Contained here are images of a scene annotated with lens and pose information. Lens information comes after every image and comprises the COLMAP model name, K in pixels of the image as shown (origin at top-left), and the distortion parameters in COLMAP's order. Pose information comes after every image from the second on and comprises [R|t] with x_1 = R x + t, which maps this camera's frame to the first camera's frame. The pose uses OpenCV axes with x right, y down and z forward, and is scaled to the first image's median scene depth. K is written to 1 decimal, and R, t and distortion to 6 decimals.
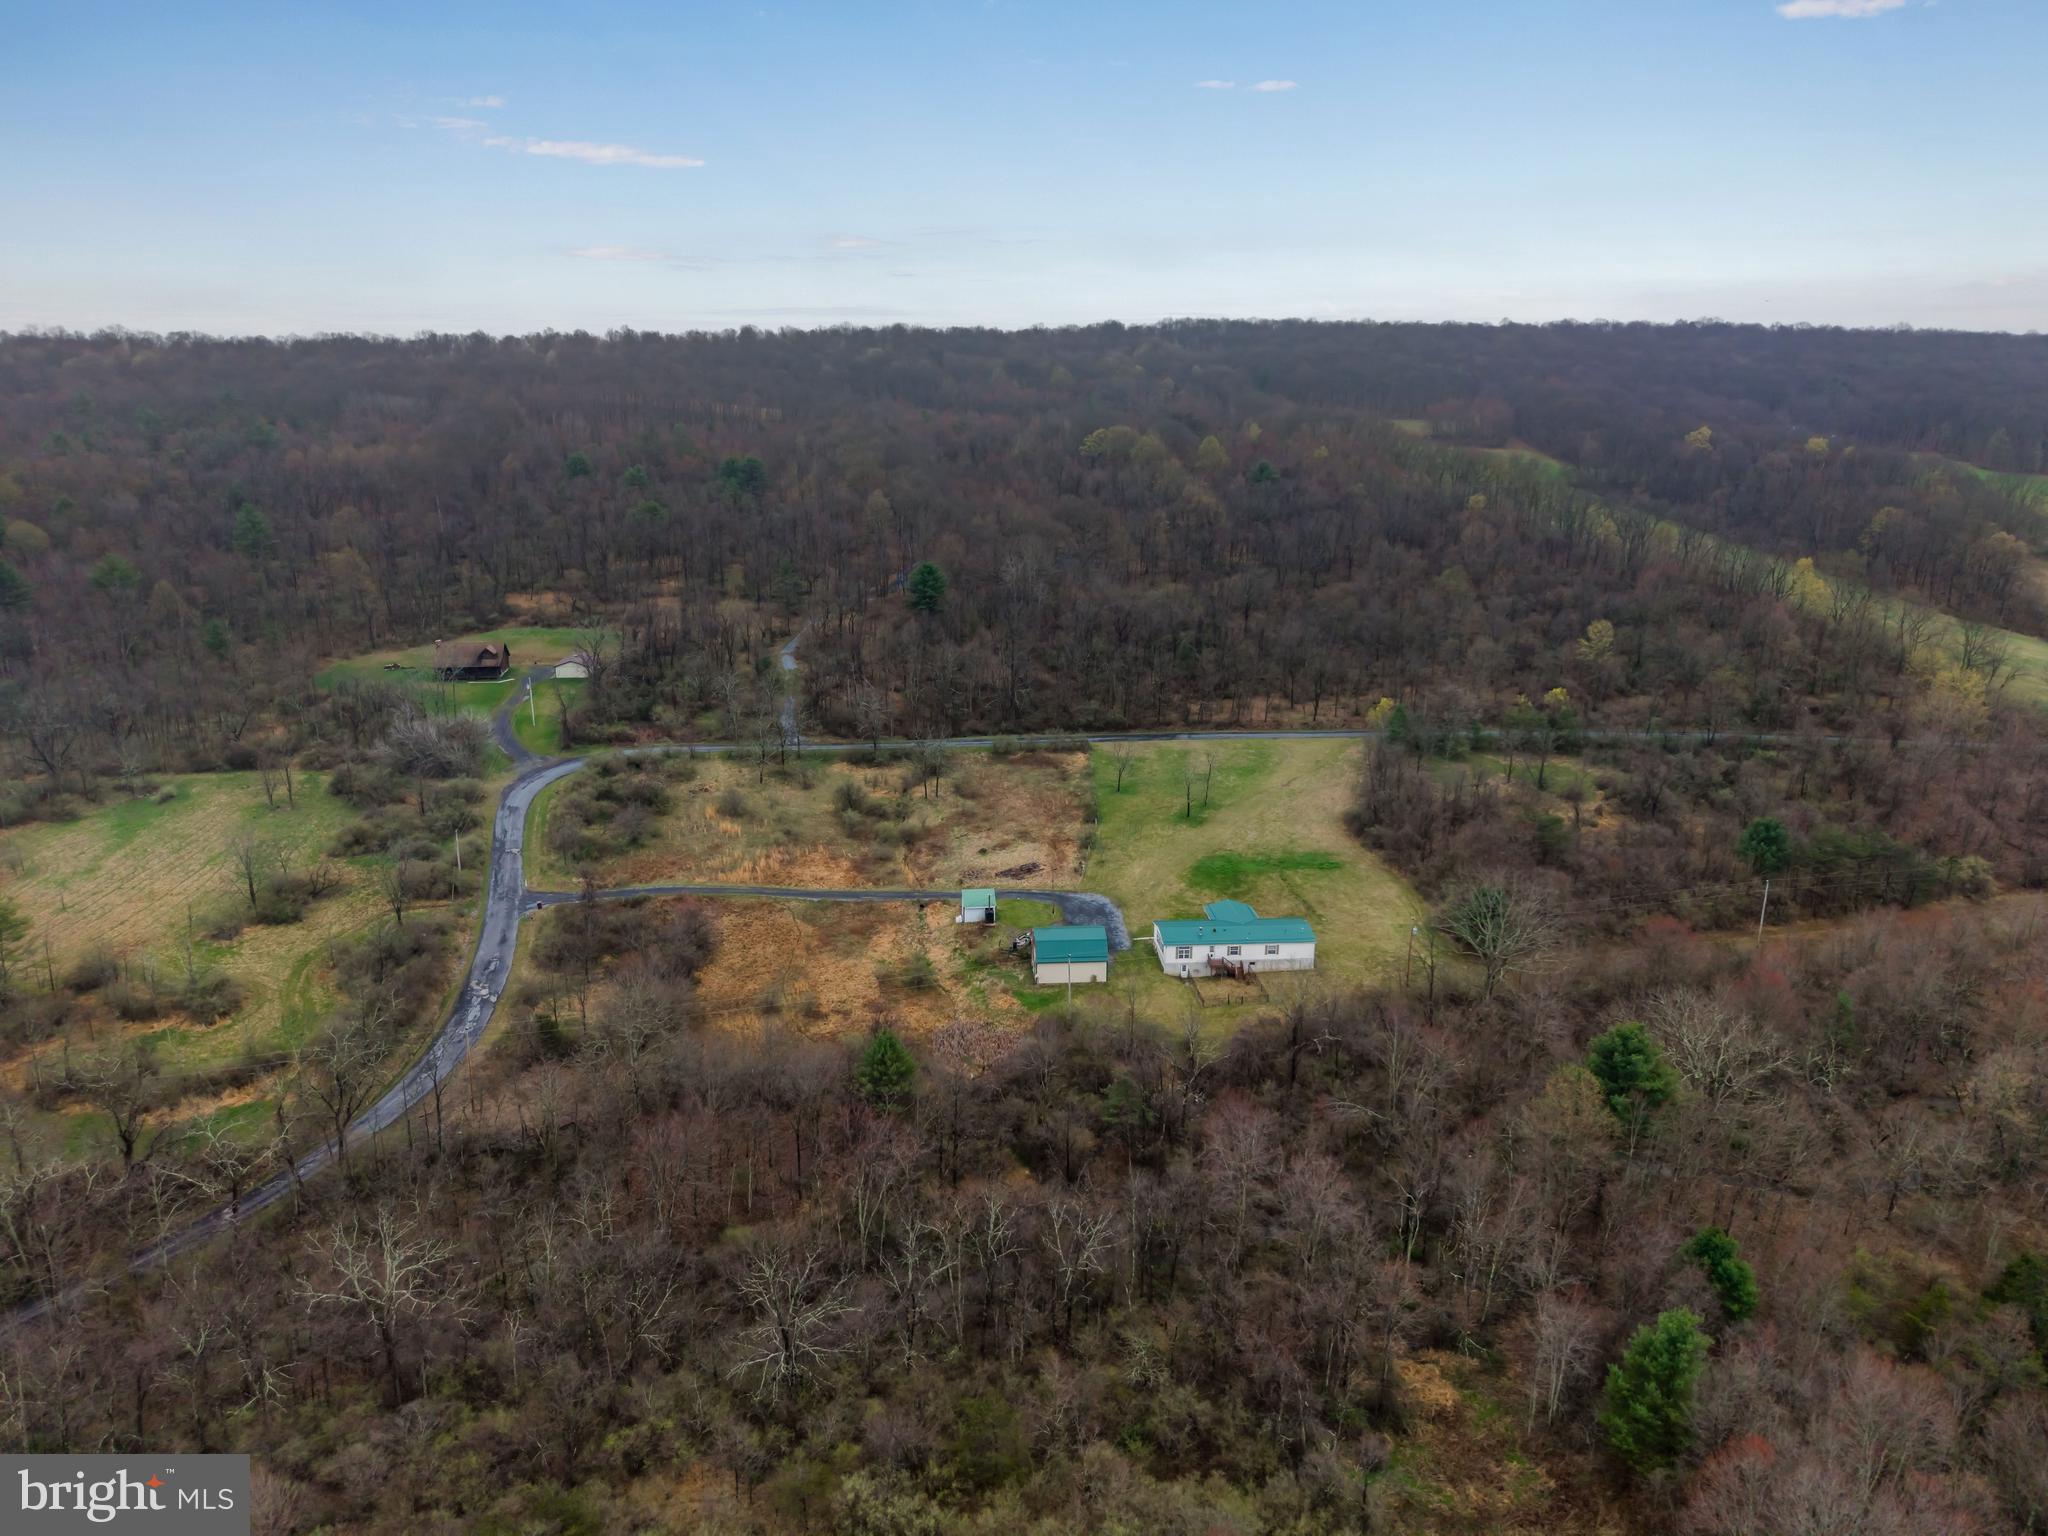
lens RADIAL K [[1381.3, 0, 1027.9], [0, 1381.3, 768.0], [0, 0, 1]] dist [0.021564, -0.024247]
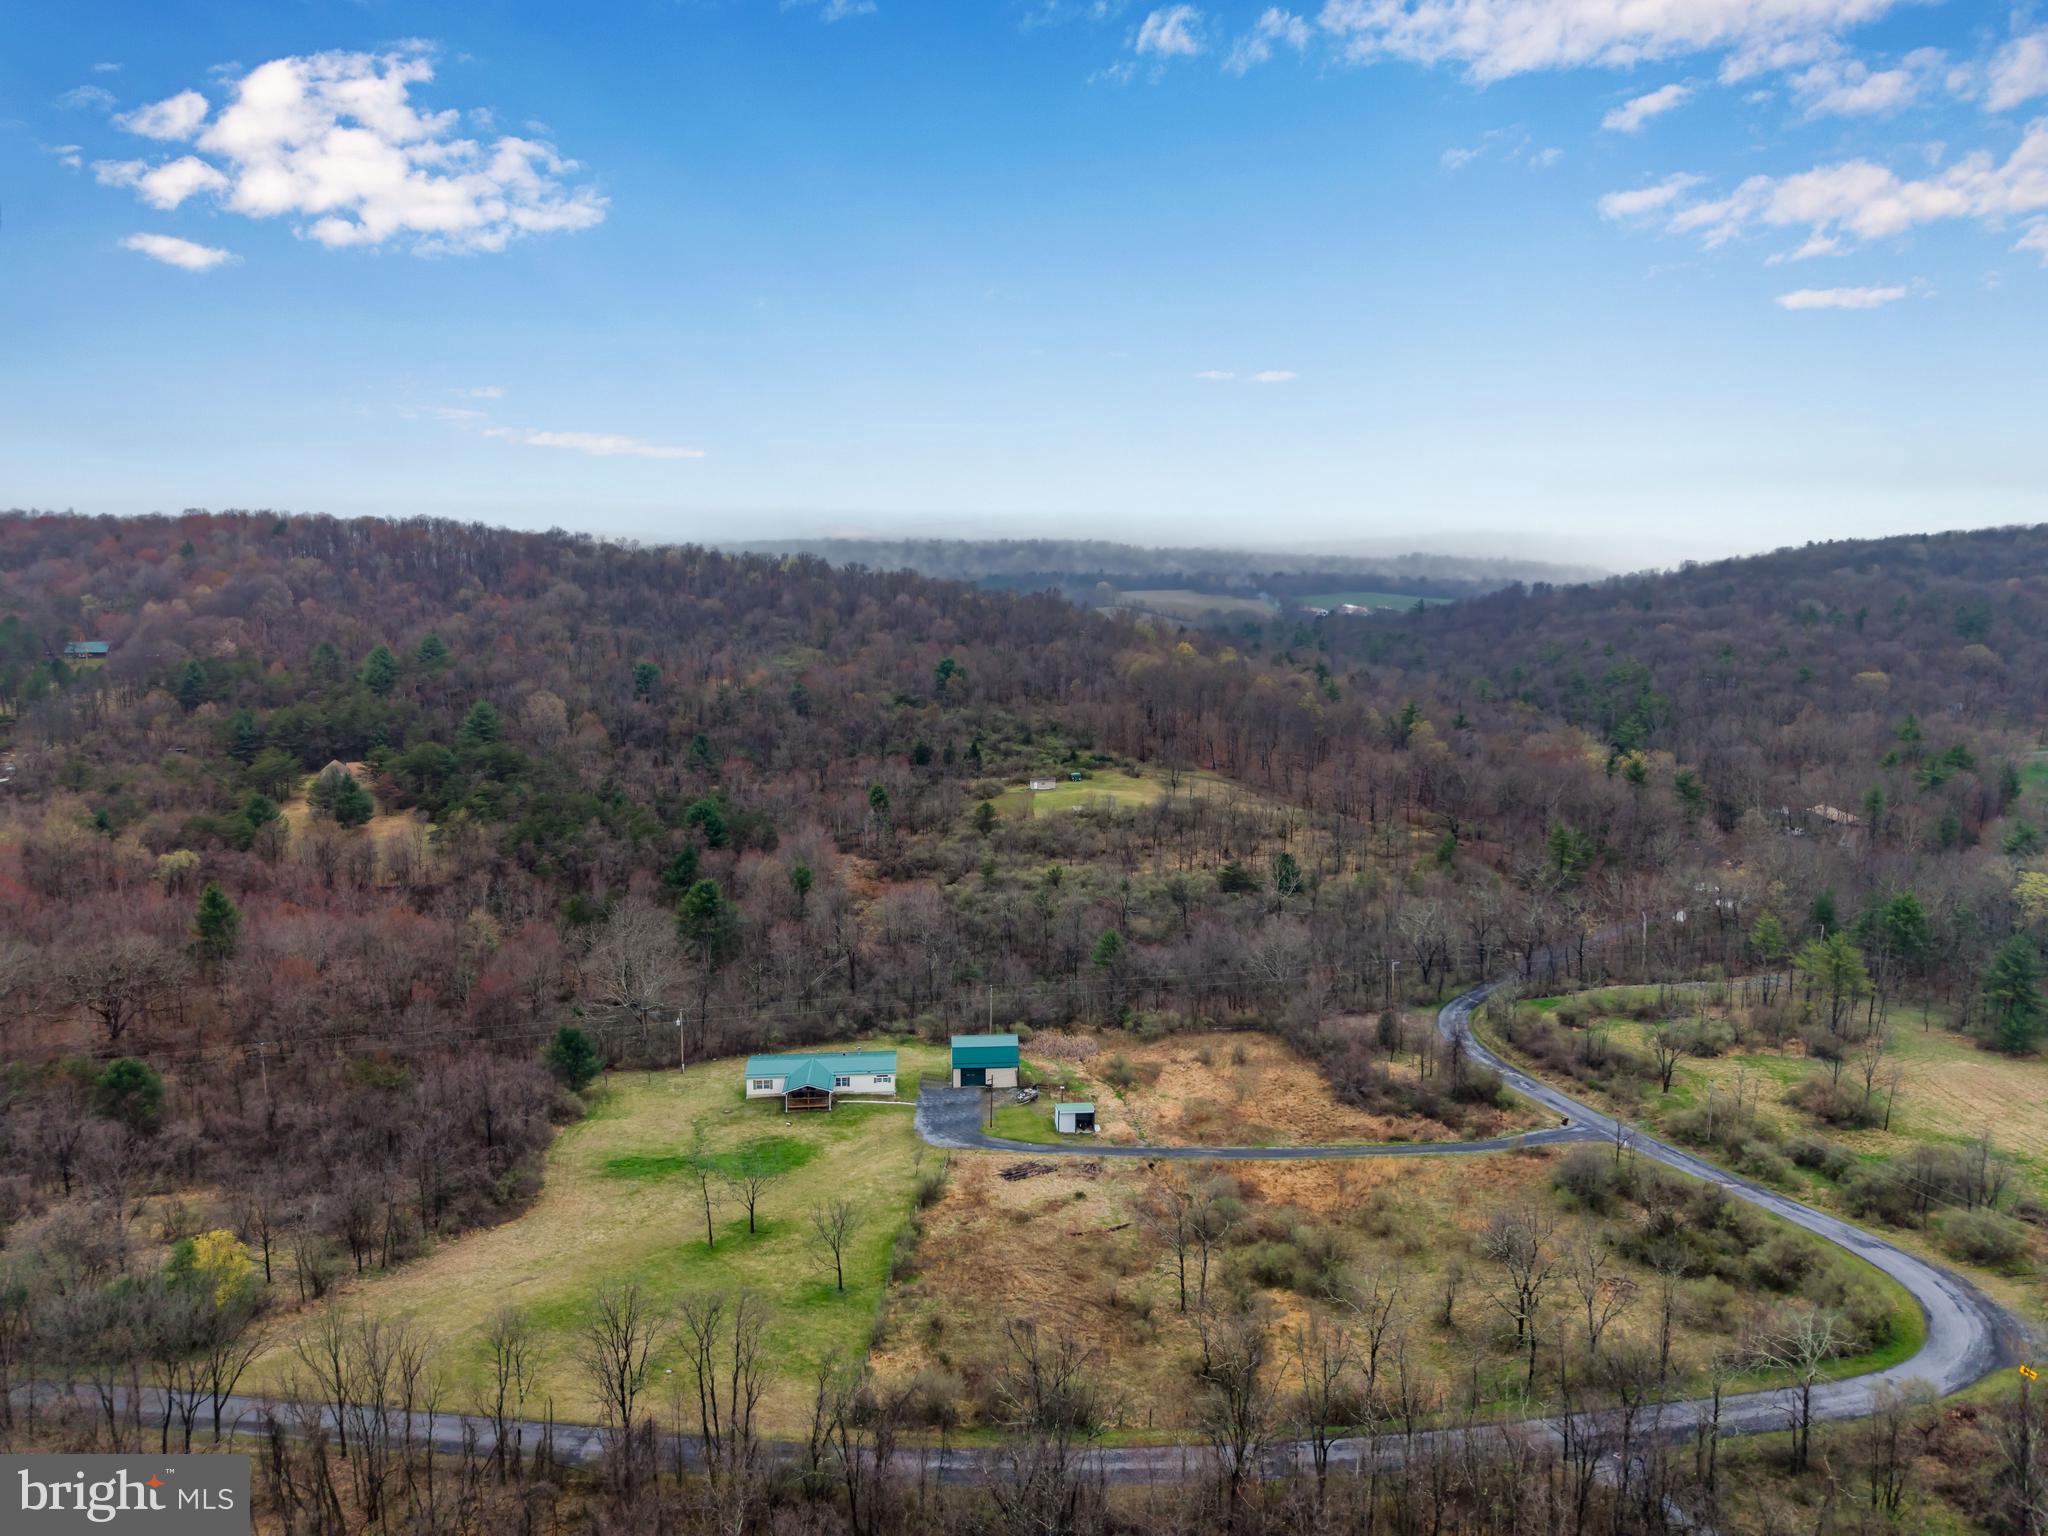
lens RADIAL K [[1381.3, 0, 1028.9], [0, 1381.3, 768.0], [0, 0, 1]] dist [0.021564, -0.024247]
pose [[-0.999945, 0.001214, 0.010448, -0.014835], [0.005699, 0.897415, 0.441151, -0.470510], [-0.008841, 0.441186, -0.897372, 1.607875]]
